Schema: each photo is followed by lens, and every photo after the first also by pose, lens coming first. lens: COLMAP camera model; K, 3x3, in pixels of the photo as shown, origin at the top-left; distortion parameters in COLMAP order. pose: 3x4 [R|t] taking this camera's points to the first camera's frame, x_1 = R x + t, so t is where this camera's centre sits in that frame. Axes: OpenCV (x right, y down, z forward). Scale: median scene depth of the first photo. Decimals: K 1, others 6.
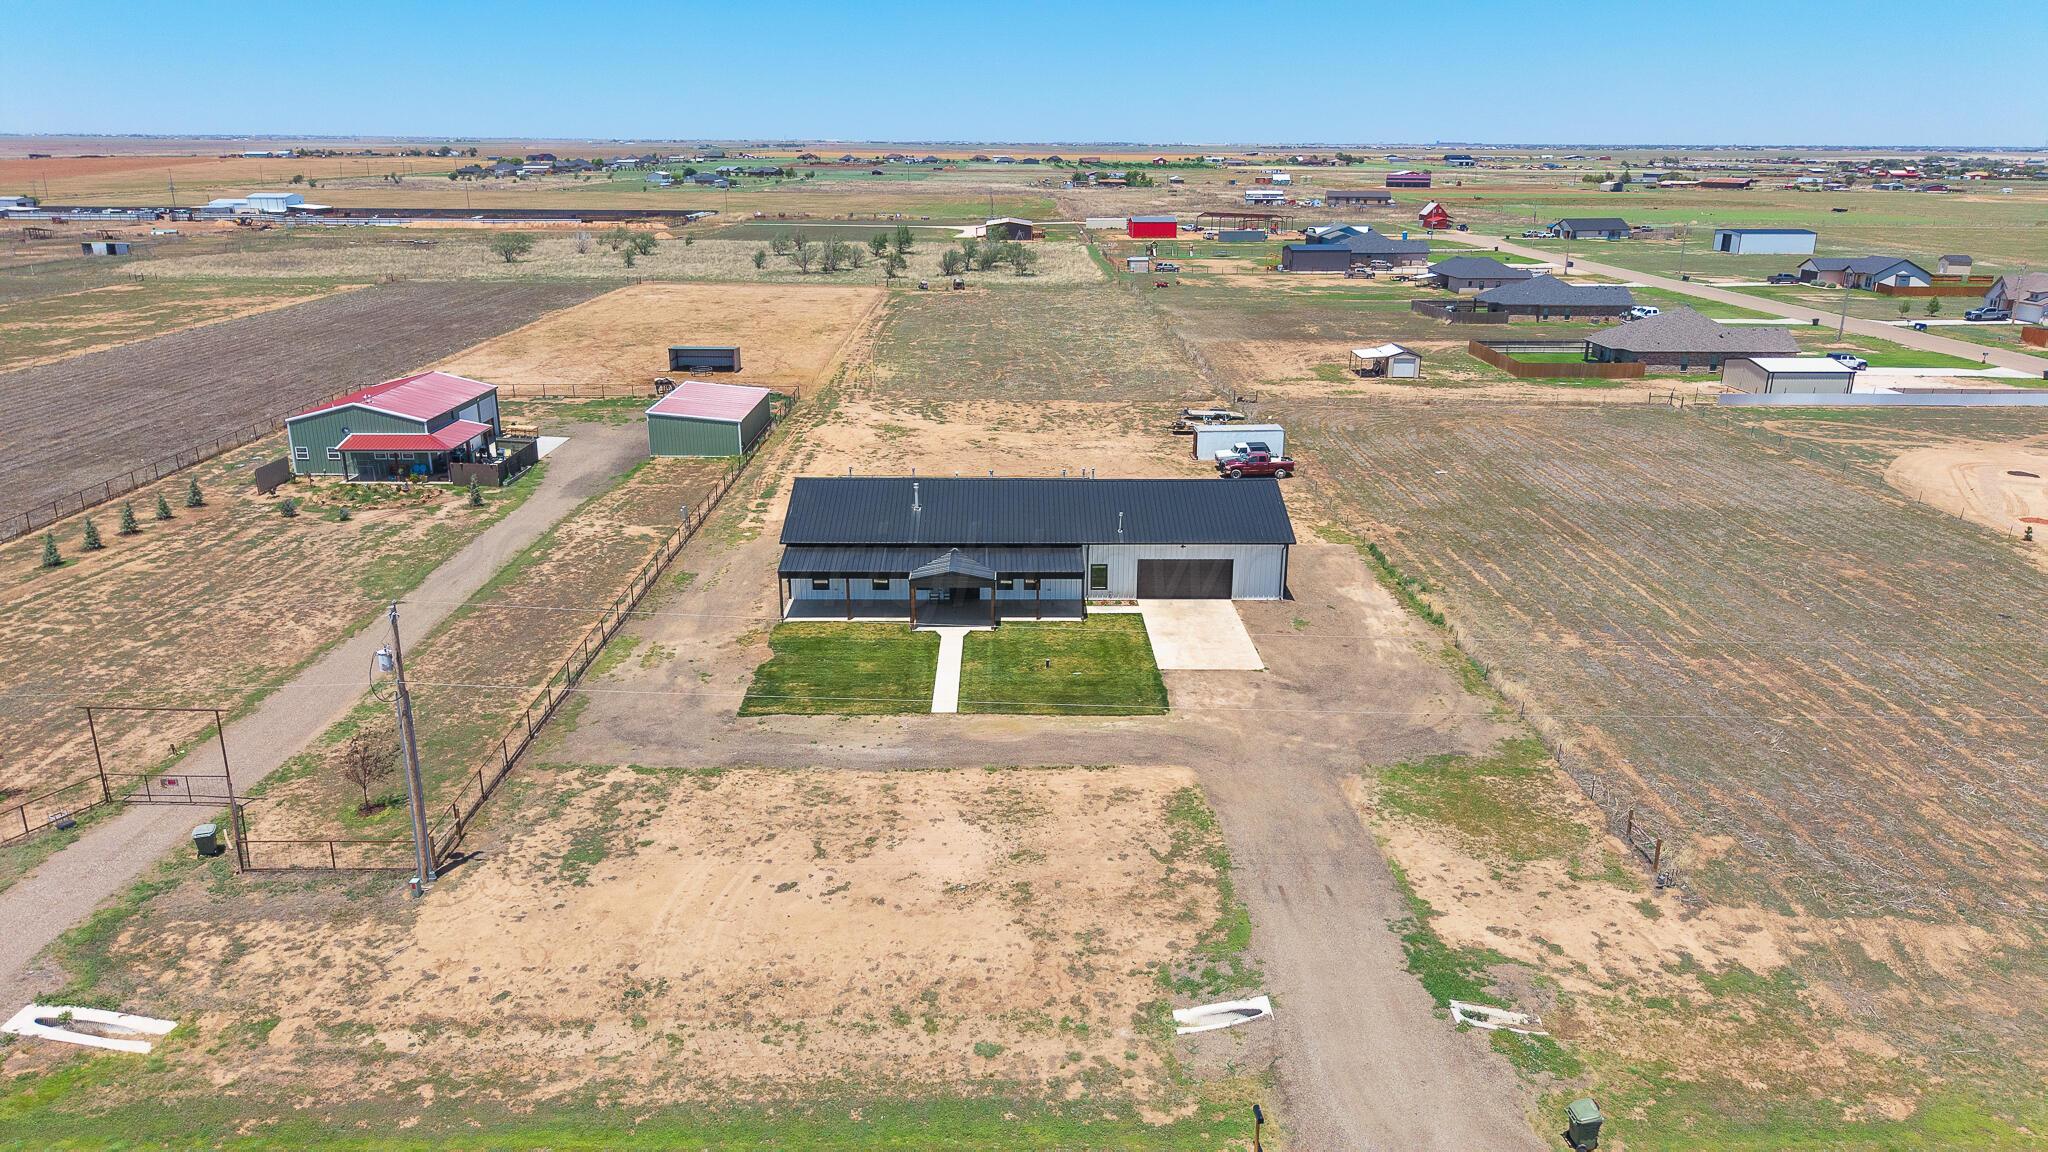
lens RADIAL K [[1360.7, 0, 1023.3], [0, 1360.7, 578.8], [0, 0, 1]] dist [0.028088, -0.037903]
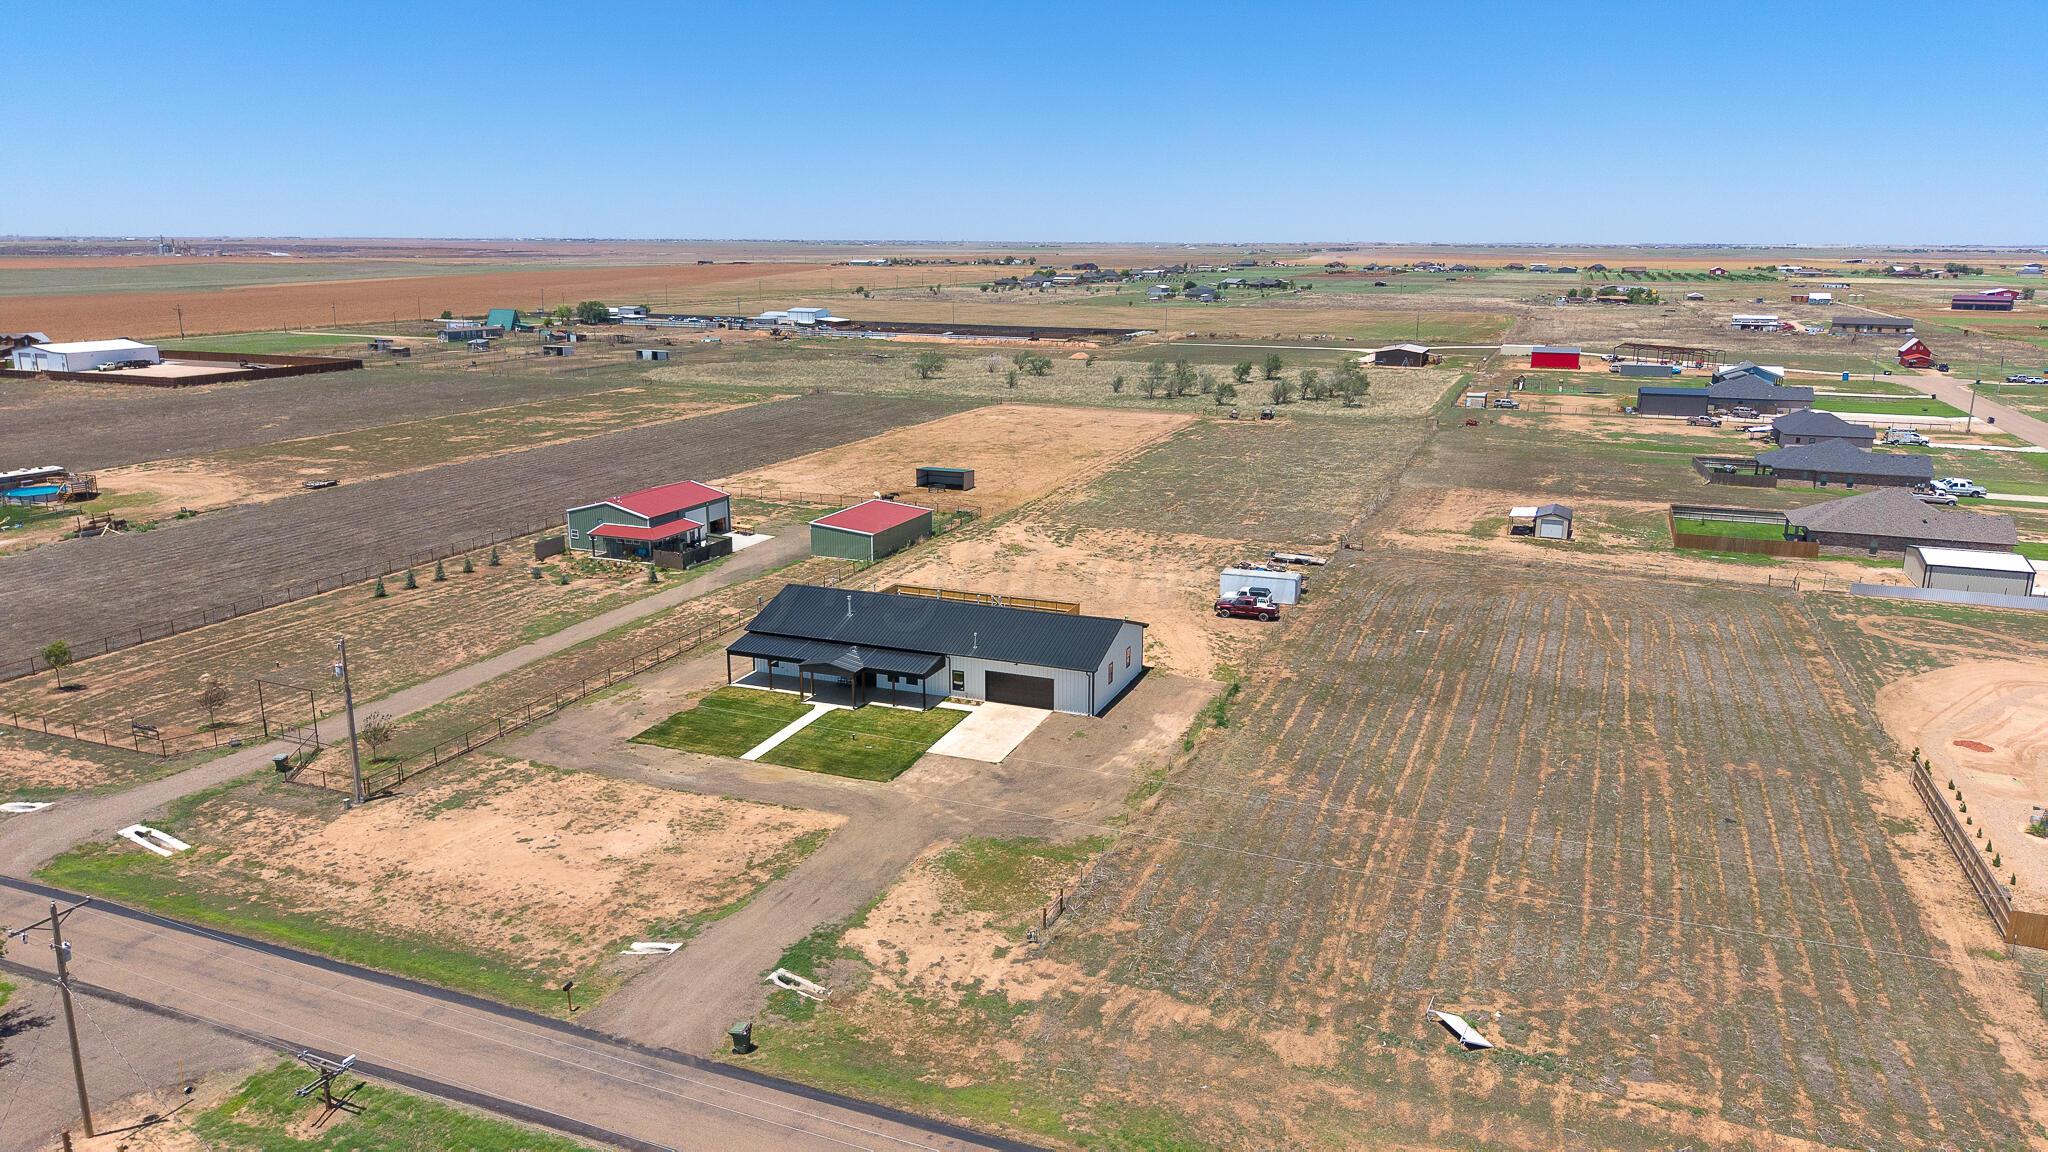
lens RADIAL K [[1360.7, 0, 1025.2], [0, 1360.7, 567.0], [0, 0, 1]] dist [0.028088, -0.037903]
pose [[0.924714, 0.086858, -0.370620, 0.617011], [-0.115454, 0.991753, -0.055638, -0.047164], [0.362731, 0.094239, 0.927117, -0.203620]]
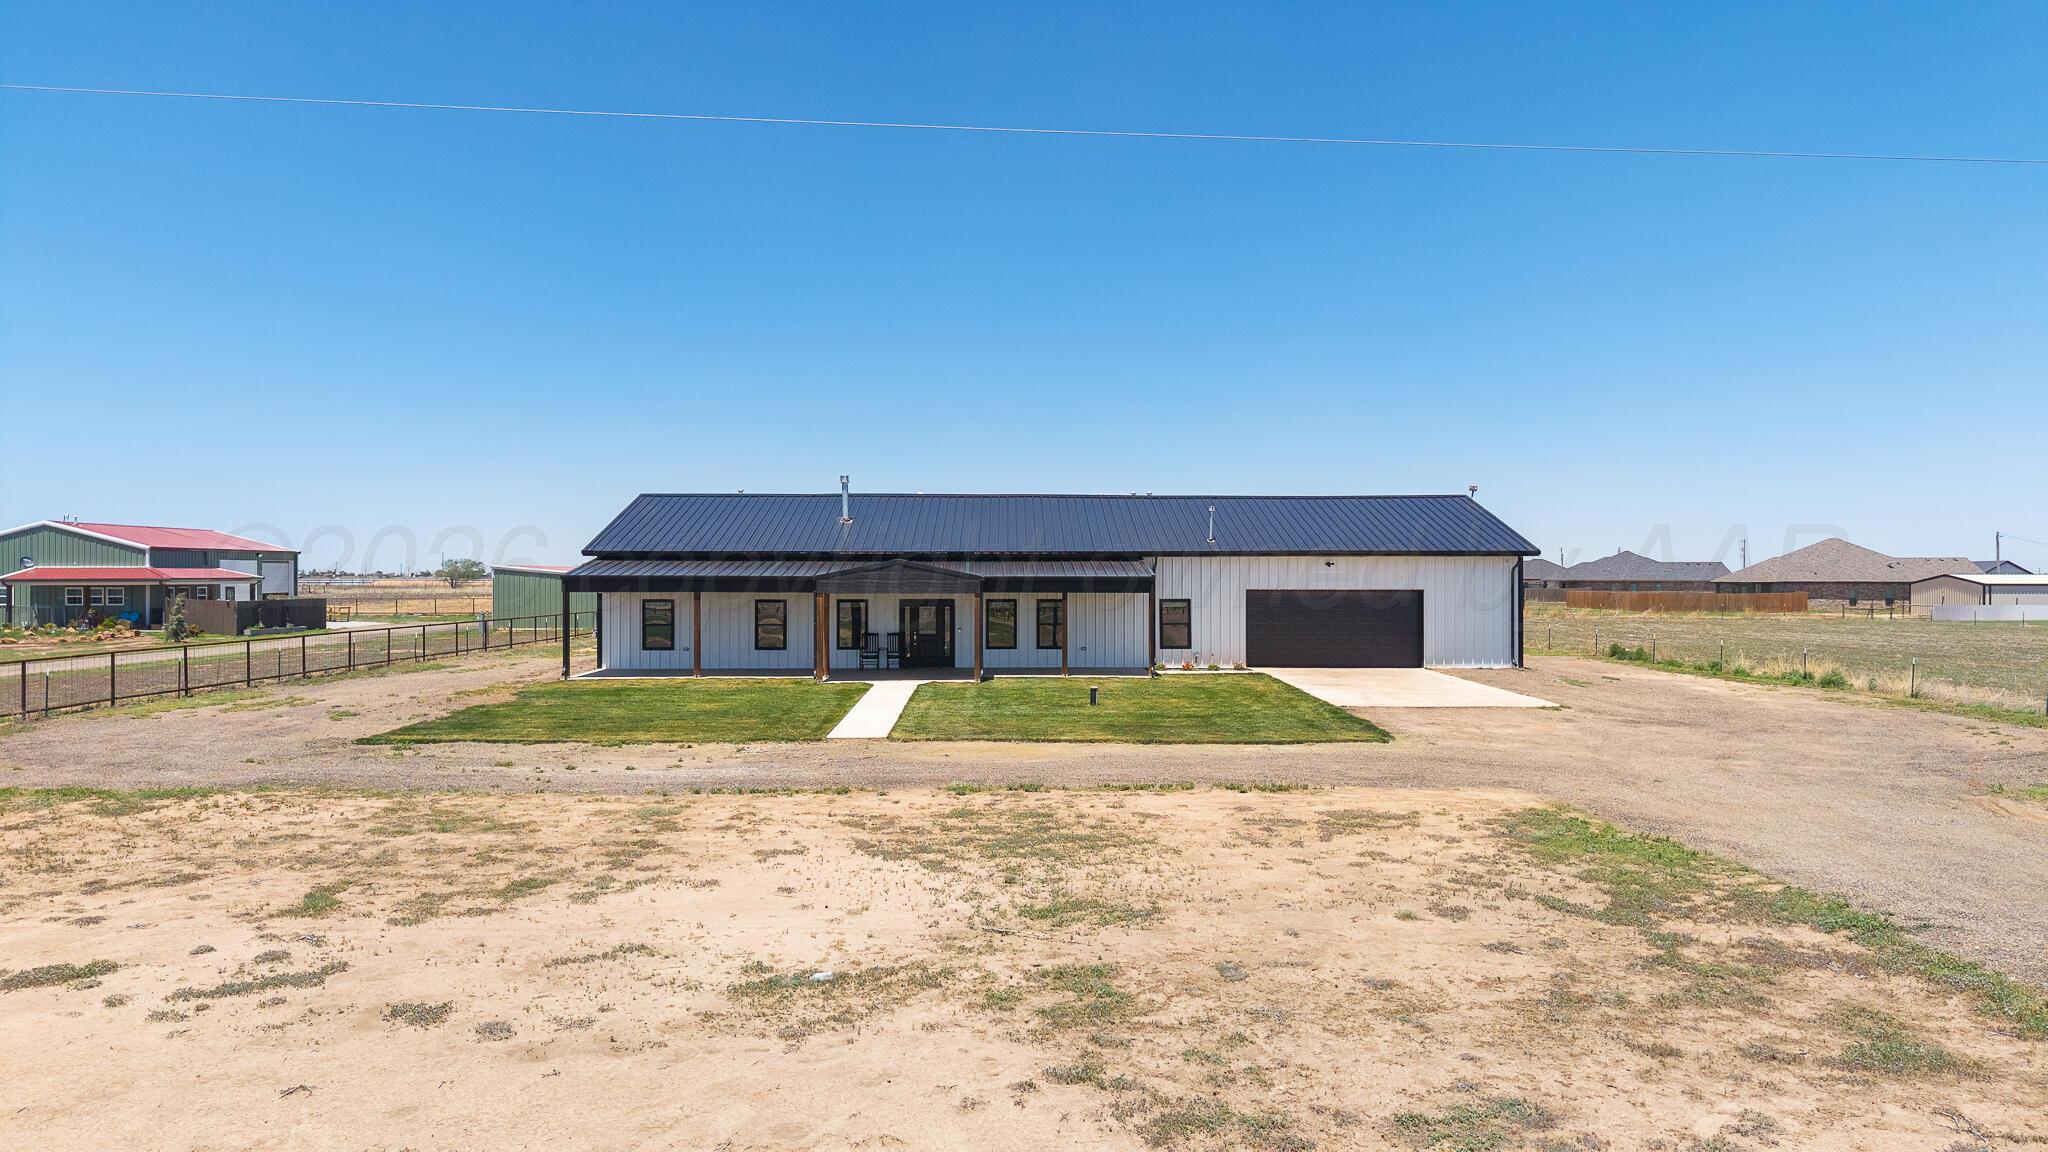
lens RADIAL K [[1360.7, 0, 1026.9], [0, 1360.7, 579.1], [0, 0, 1]] dist [0.028088, -0.037903]
pose [[0.999973, -0.004085, 0.006065, -0.007314], [0.005741, 0.952315, -0.305063, 0.153468], [-0.004529, 0.305090, 0.952313, 0.500033]]
